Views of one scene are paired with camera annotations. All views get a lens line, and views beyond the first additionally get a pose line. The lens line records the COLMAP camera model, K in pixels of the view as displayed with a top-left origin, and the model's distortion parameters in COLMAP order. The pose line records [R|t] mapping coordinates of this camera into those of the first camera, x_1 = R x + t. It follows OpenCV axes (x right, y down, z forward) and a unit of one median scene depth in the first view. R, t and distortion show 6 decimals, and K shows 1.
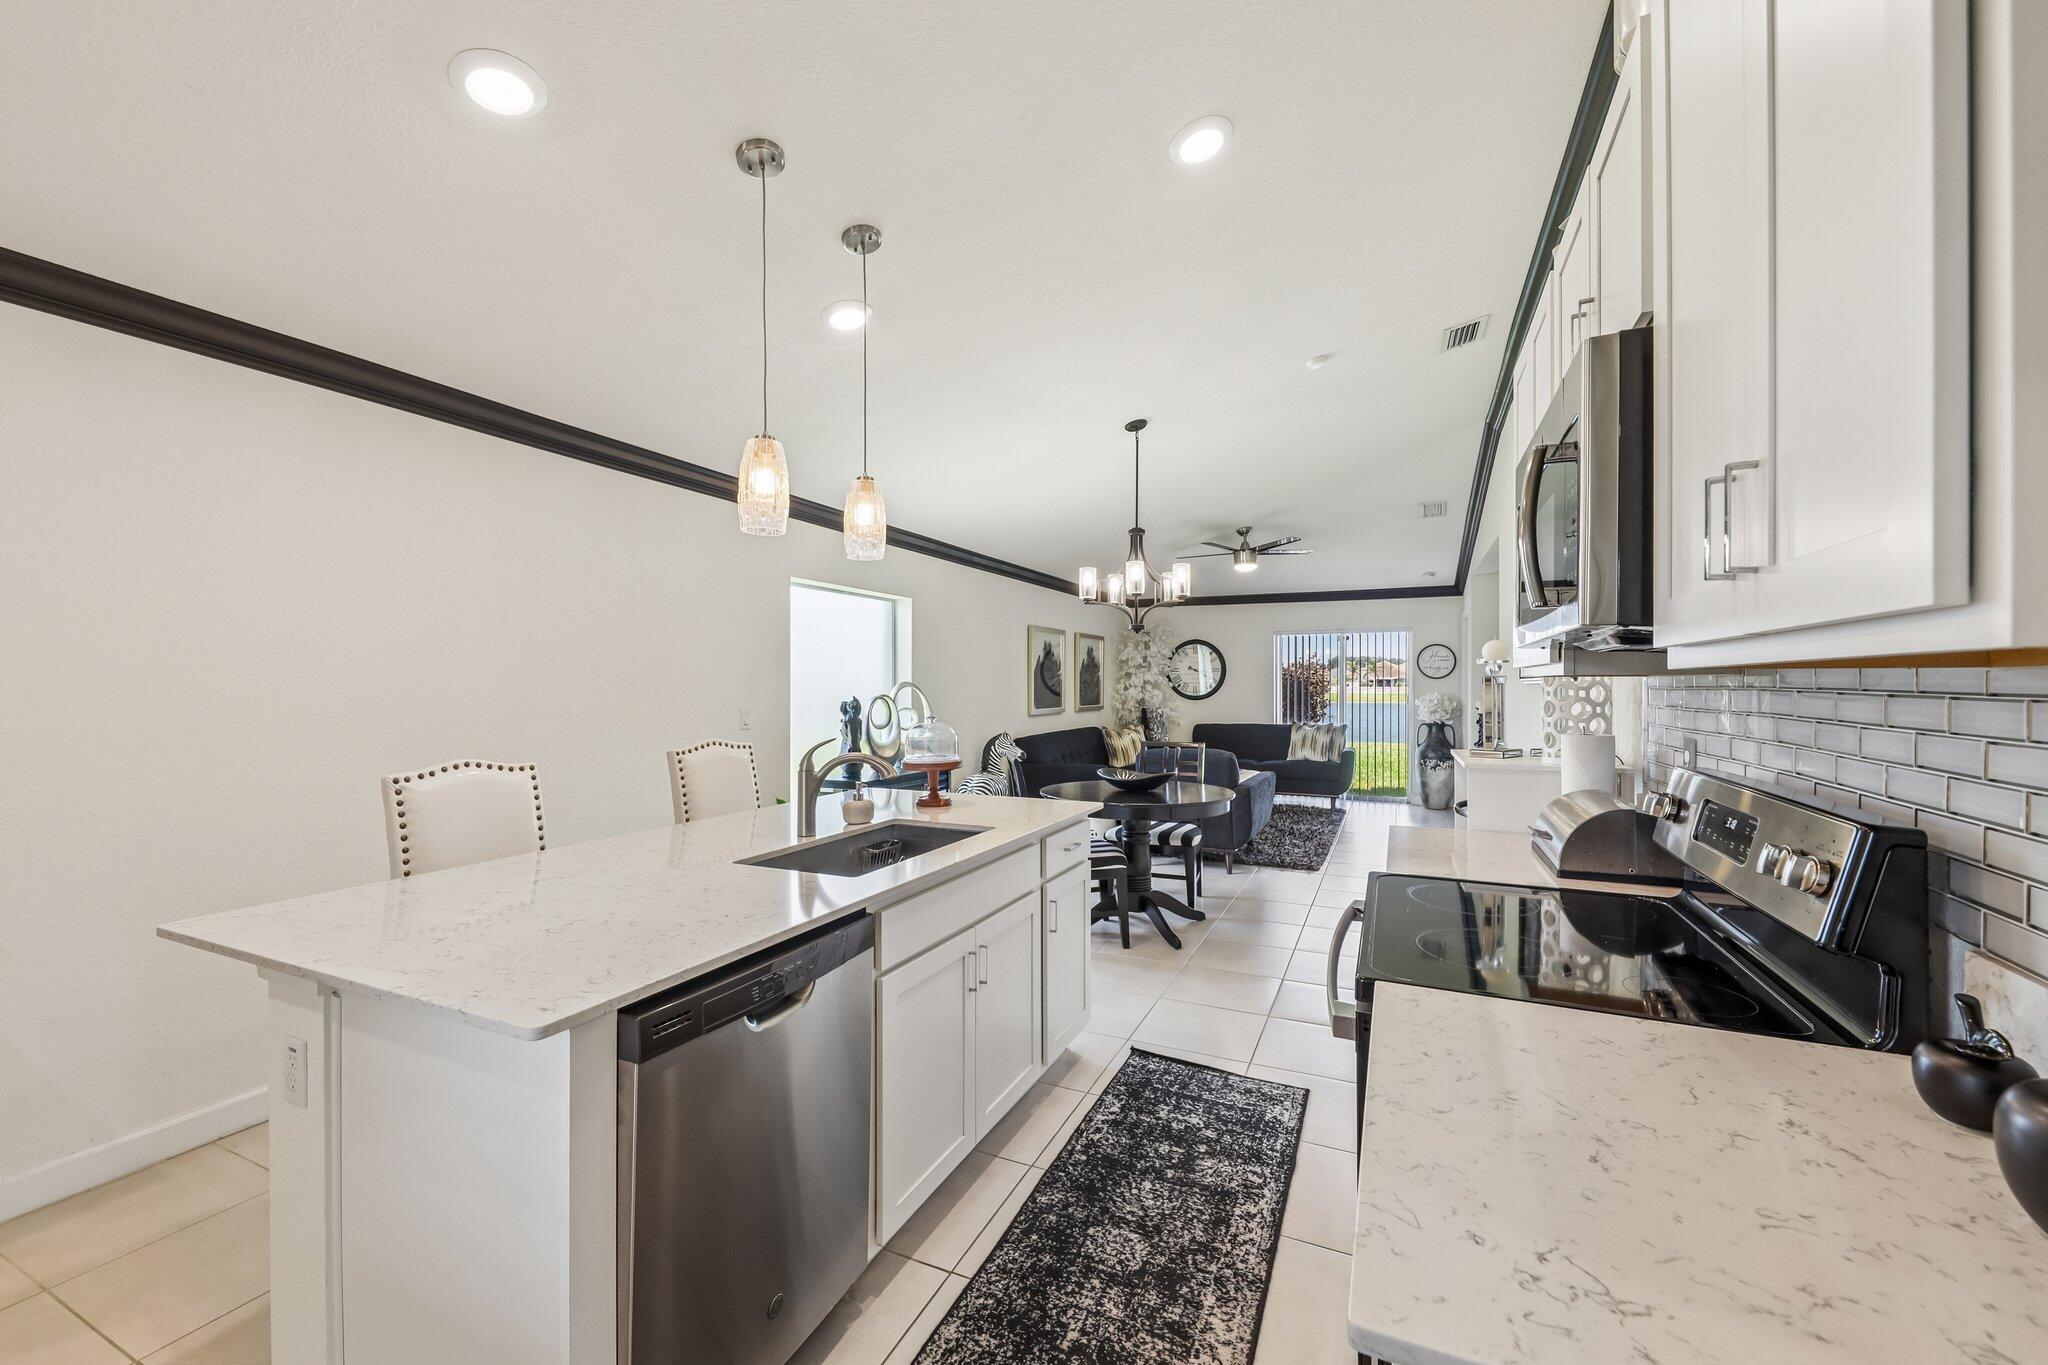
lens RADIAL K [[816.1, 0, 1013.7], [0, 816.1, 682.7], [0, 0, 1]] dist [0.002653, 0.000039]
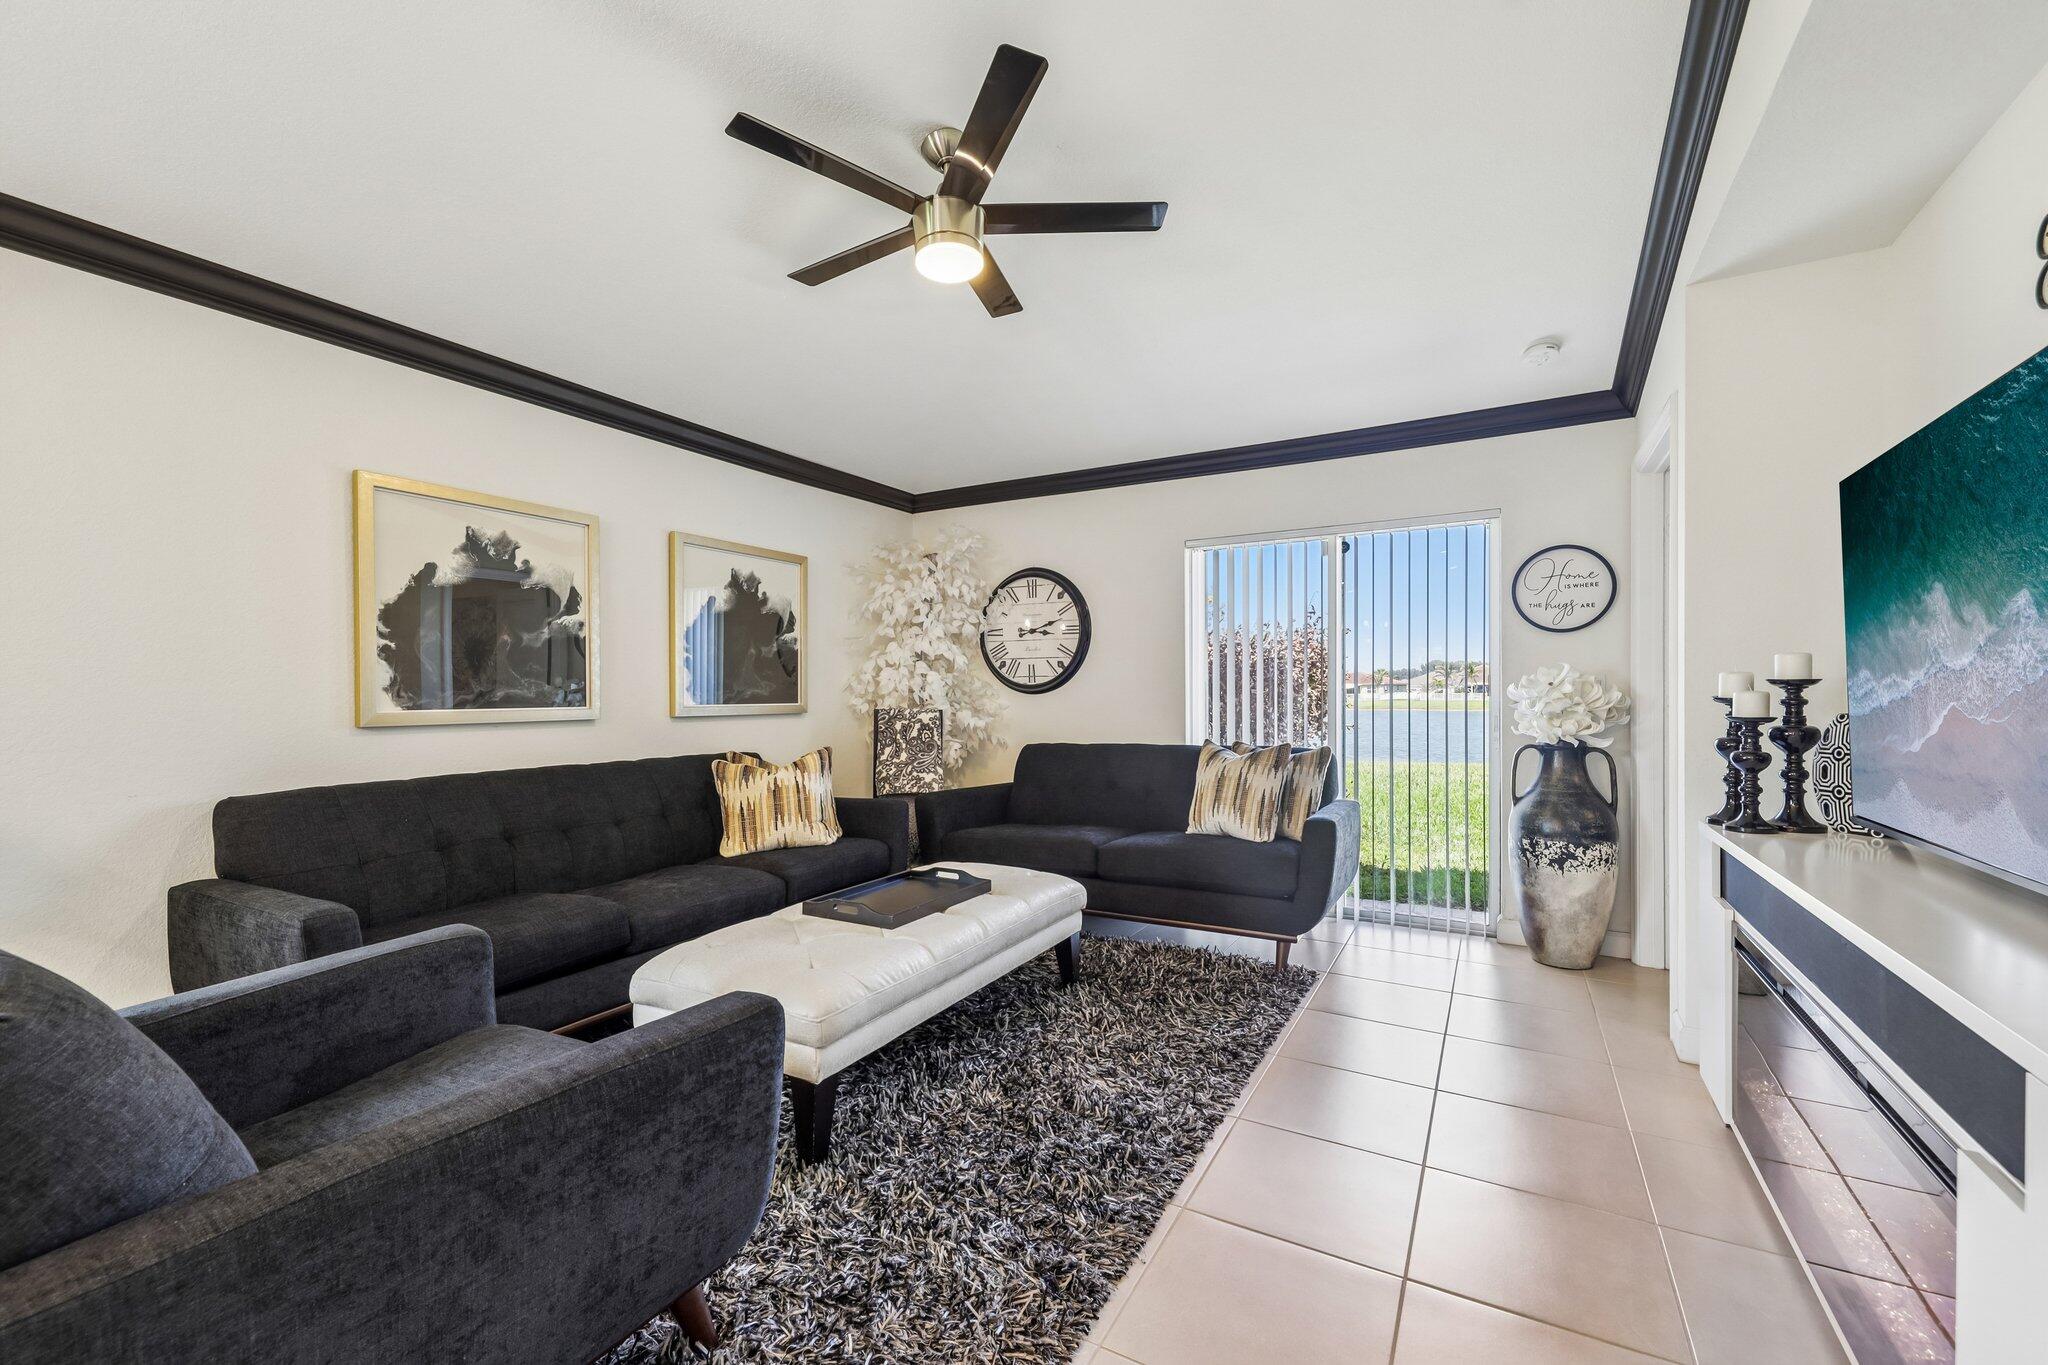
lens RADIAL K [[850.1, 0, 1018.3], [0, 850.1, 693.4], [0, 0, 1]] dist [0.023650, -0.009086]
pose [[0.997121, -0.005193, -0.075653, 0.293977], [0.005282, 0.999986, 0.000984, 0.024086], [0.075647, -0.001380, 0.997134, 0.582617]]
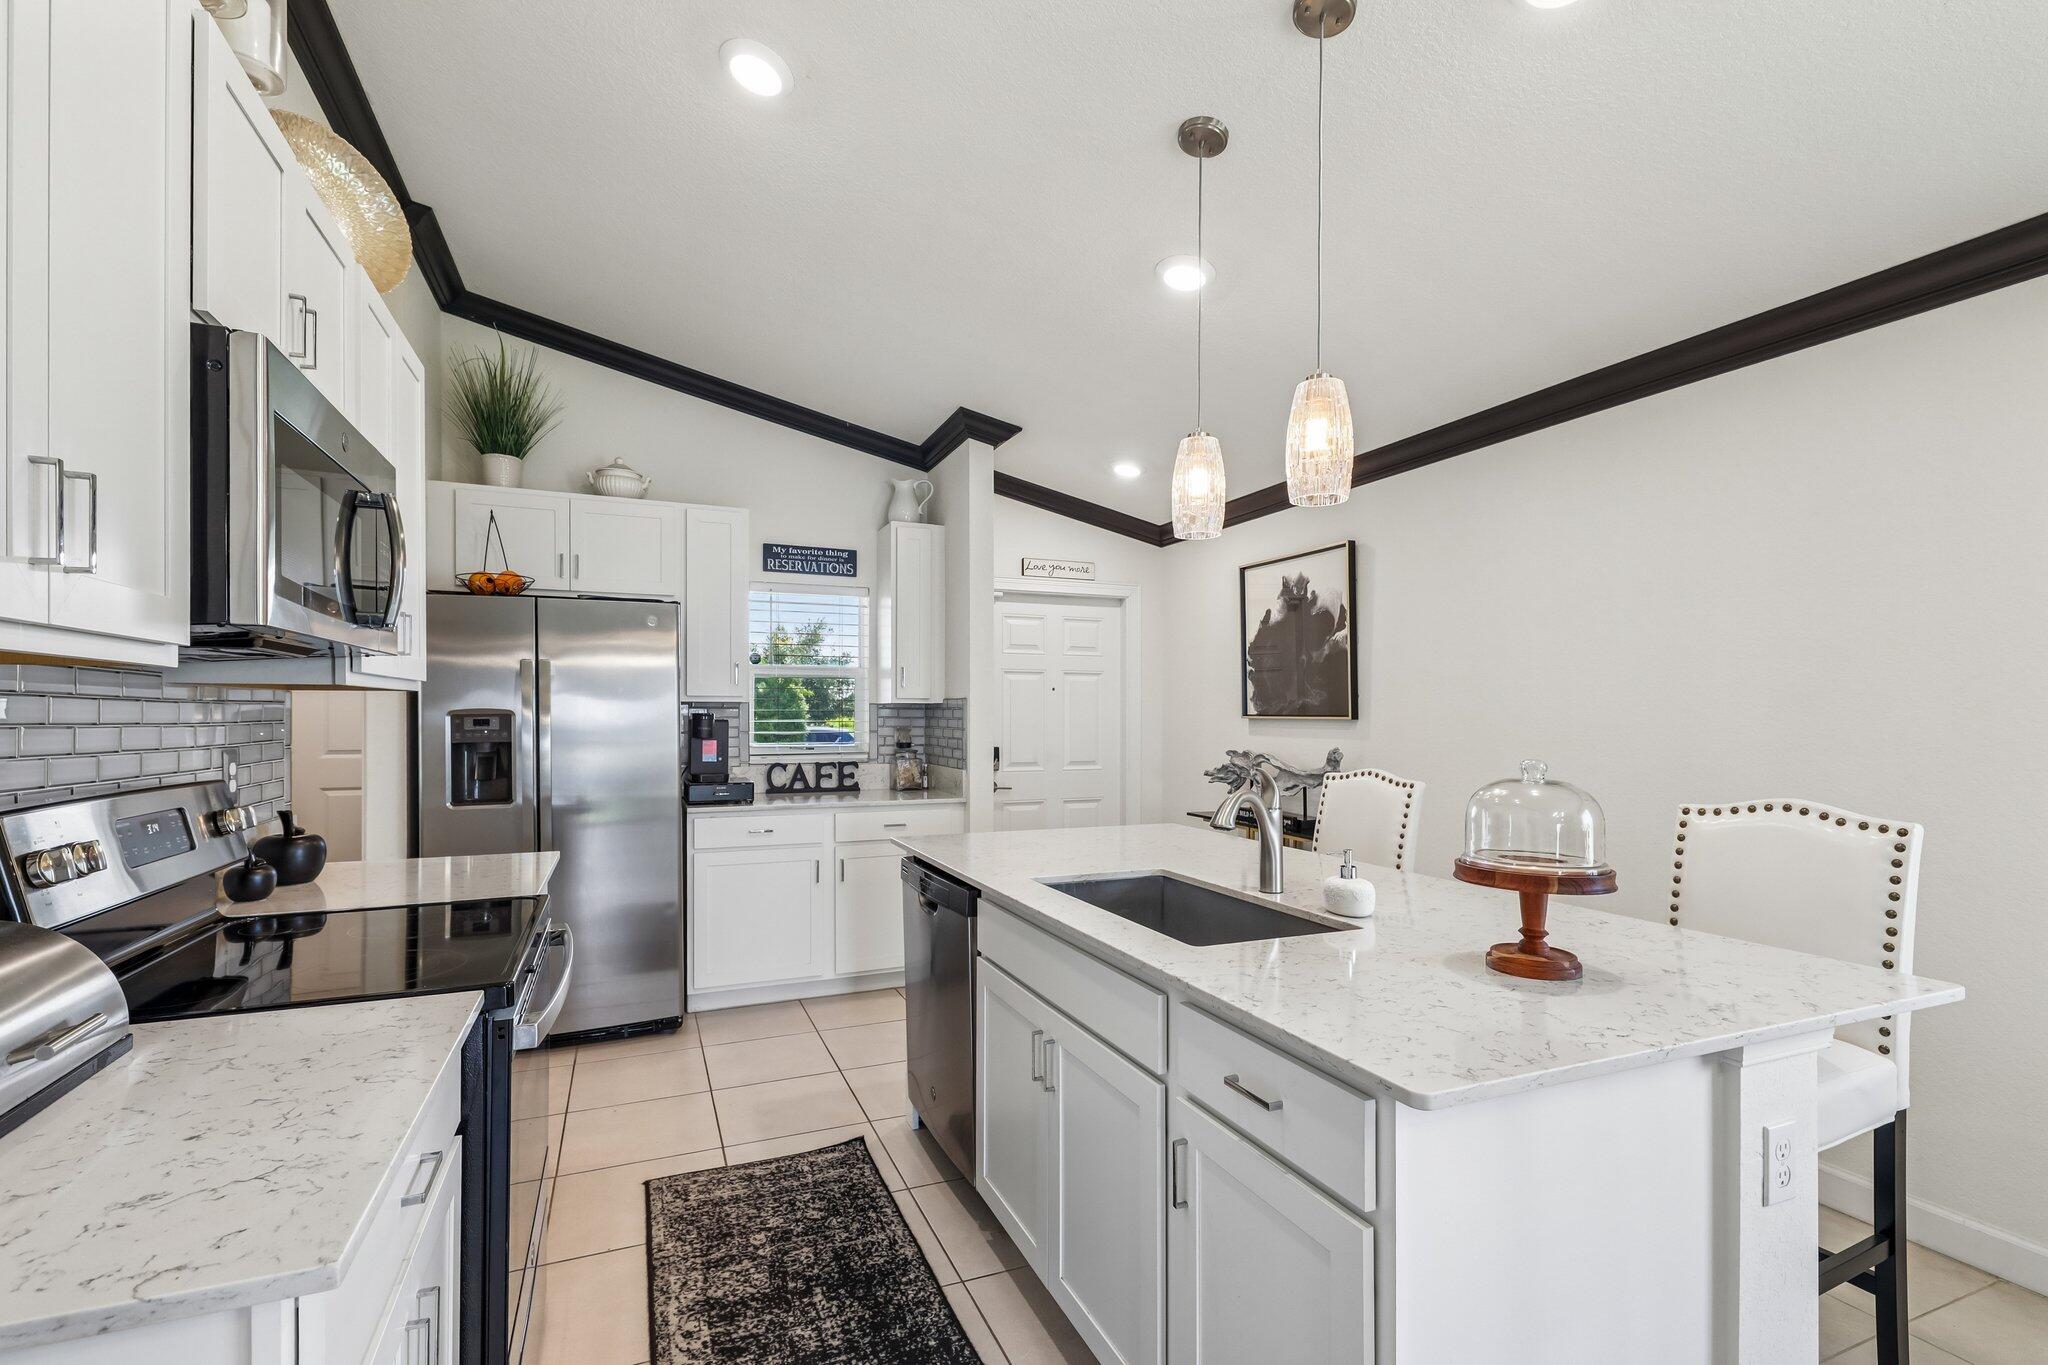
lens RADIAL K [[917.3, 0, 1013.2], [0, 917.3, 718.0], [0, 0, 1]] dist [0.000539, 0.000026]
pose [[-0.671926, 0.004343, -0.740606, 0.154339], [0.000734, 0.999986, 0.005199, 0.005319], [0.740618, 0.002950, -0.671920, 0.390092]]
